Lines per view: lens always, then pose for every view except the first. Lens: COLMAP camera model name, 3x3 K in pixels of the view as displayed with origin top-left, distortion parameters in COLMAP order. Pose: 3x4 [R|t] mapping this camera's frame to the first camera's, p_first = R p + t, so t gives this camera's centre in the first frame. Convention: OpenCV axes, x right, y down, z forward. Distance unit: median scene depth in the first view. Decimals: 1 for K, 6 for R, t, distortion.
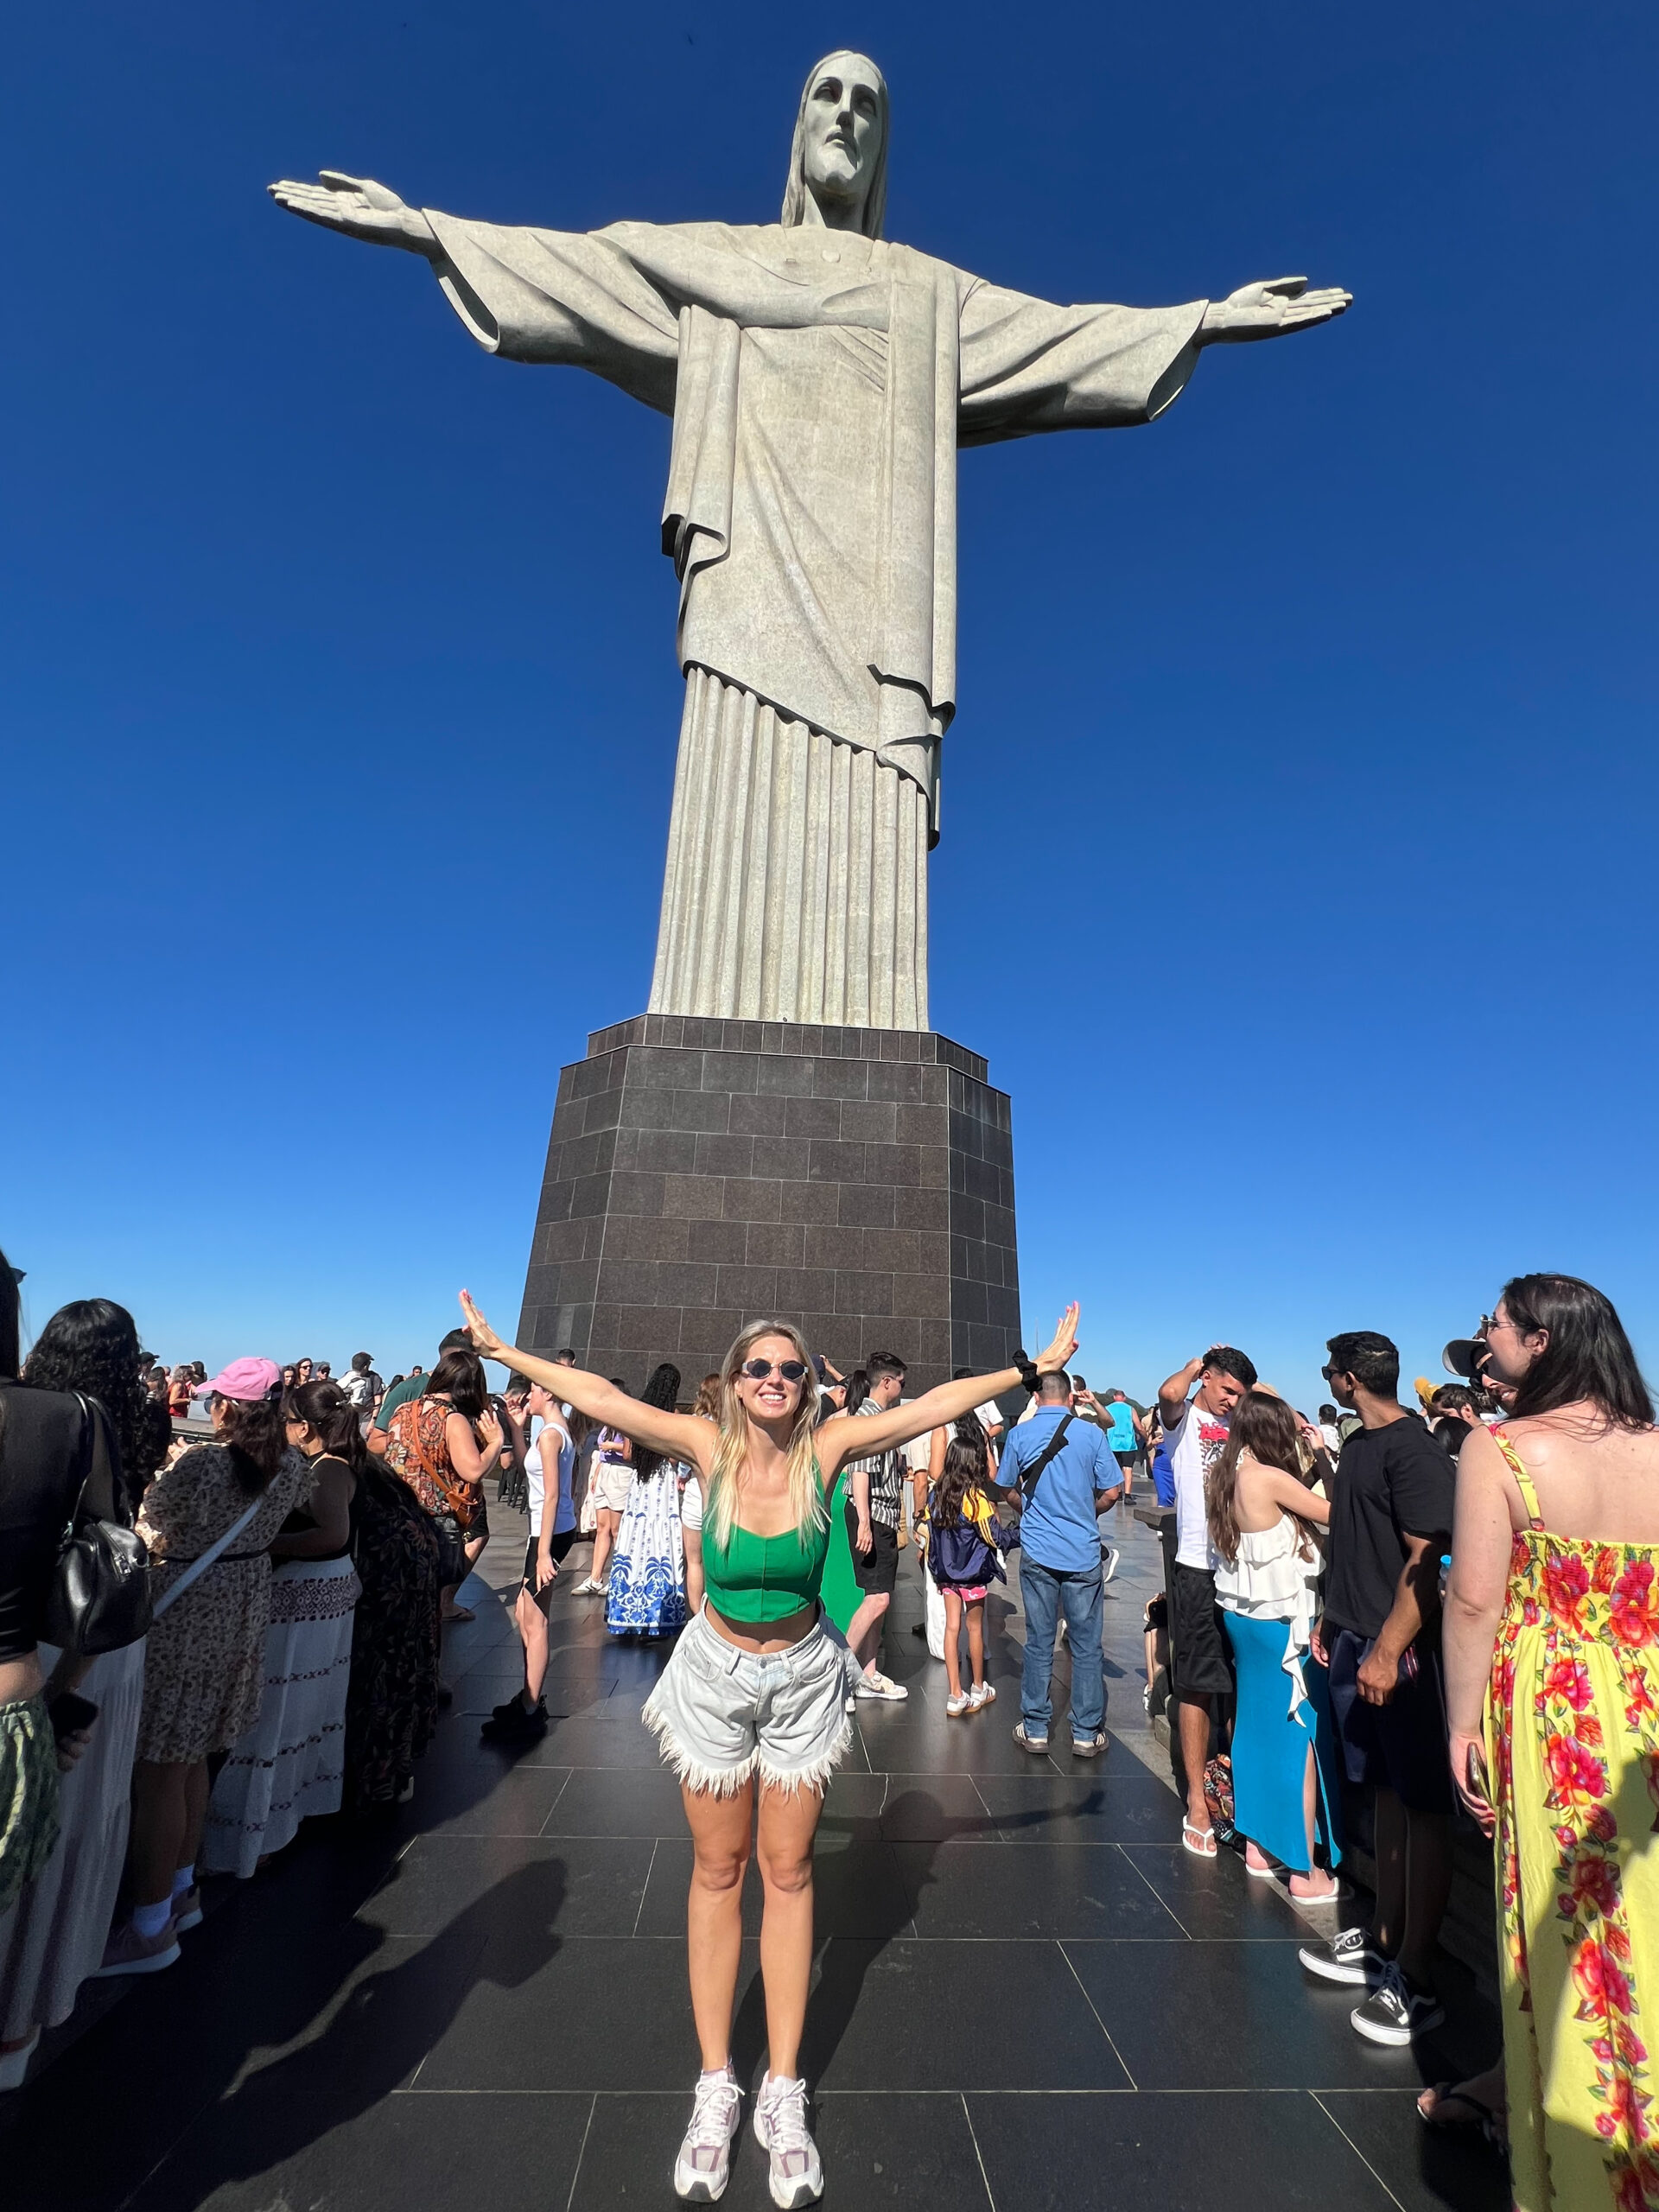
lens RADIAL K [[893.7, 0, 830.7], [0, 893.7, 1094.5], [0, 0, 1]] dist [-0.000068, -0.000003]
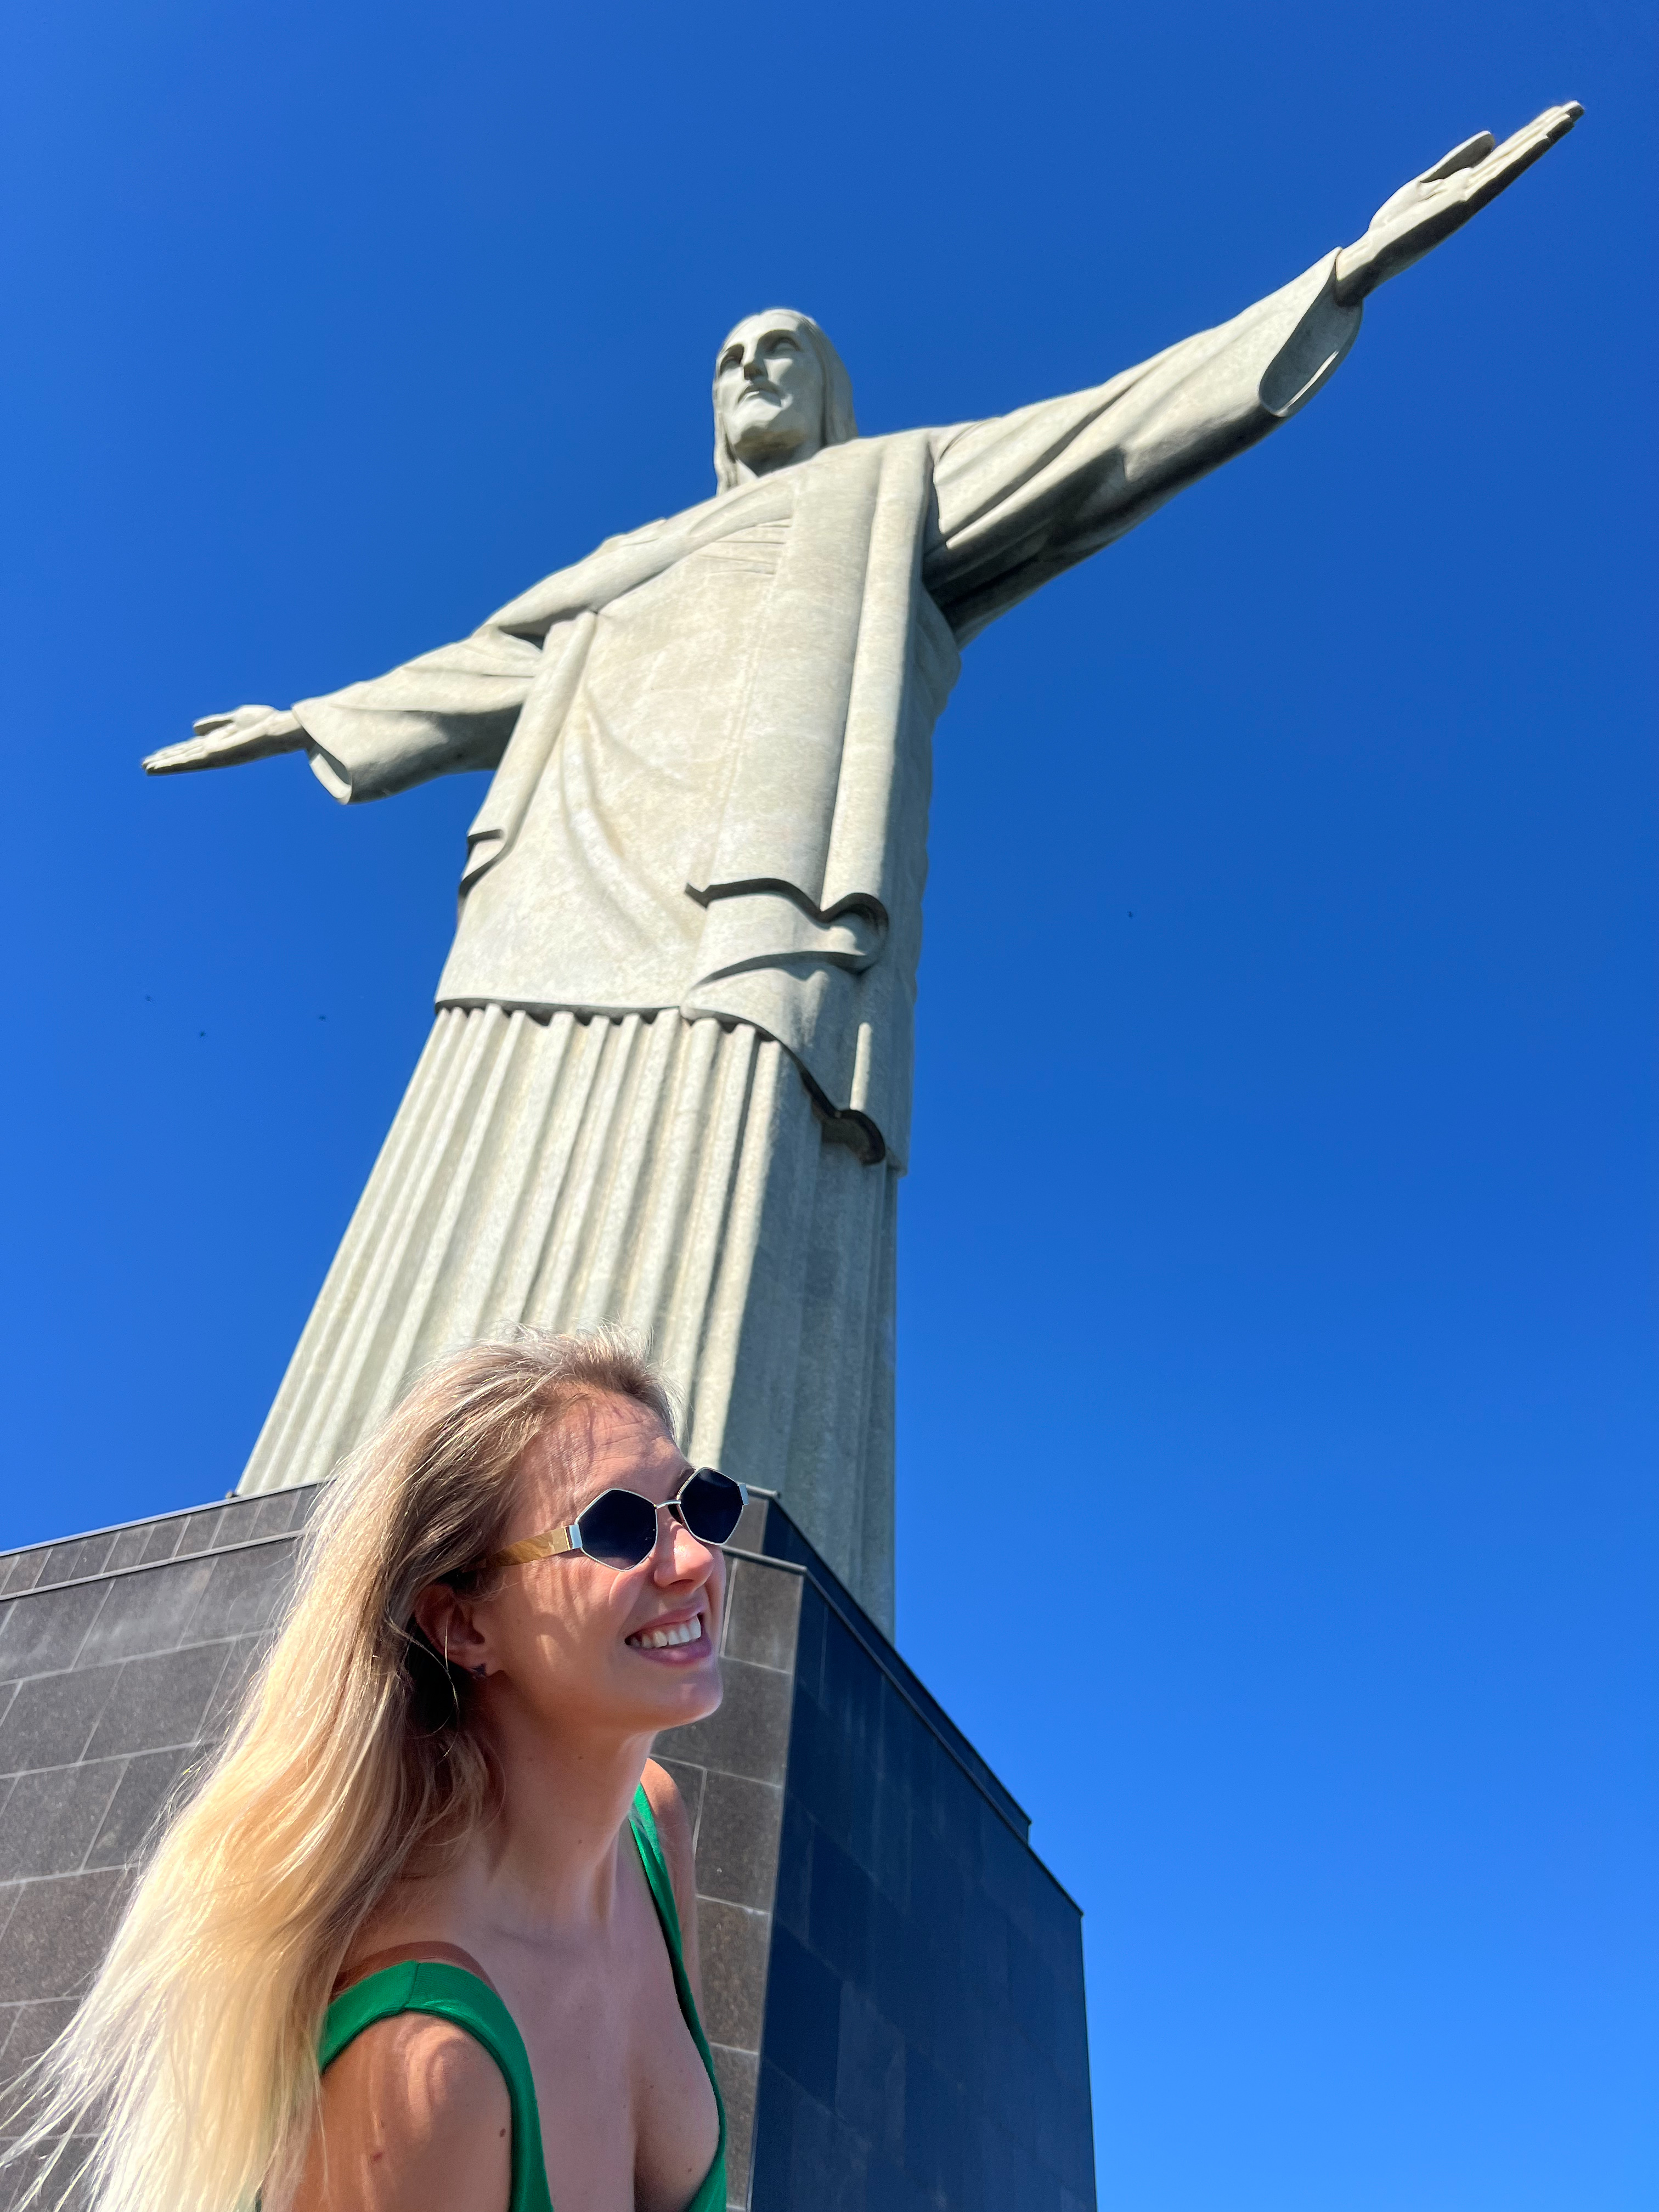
lens RADIAL K [[1654.8, 0, 809.1], [0, 1654.8, 1112.7], [0, 0, 1]] dist [0.017918, -0.023781]
pose [[0.870236, -0.336555, -0.359749, 0.364164], [0.091245, 0.827737, -0.553648, 0.157704], [0.484111, 0.448980, 0.751035, 0.314263]]
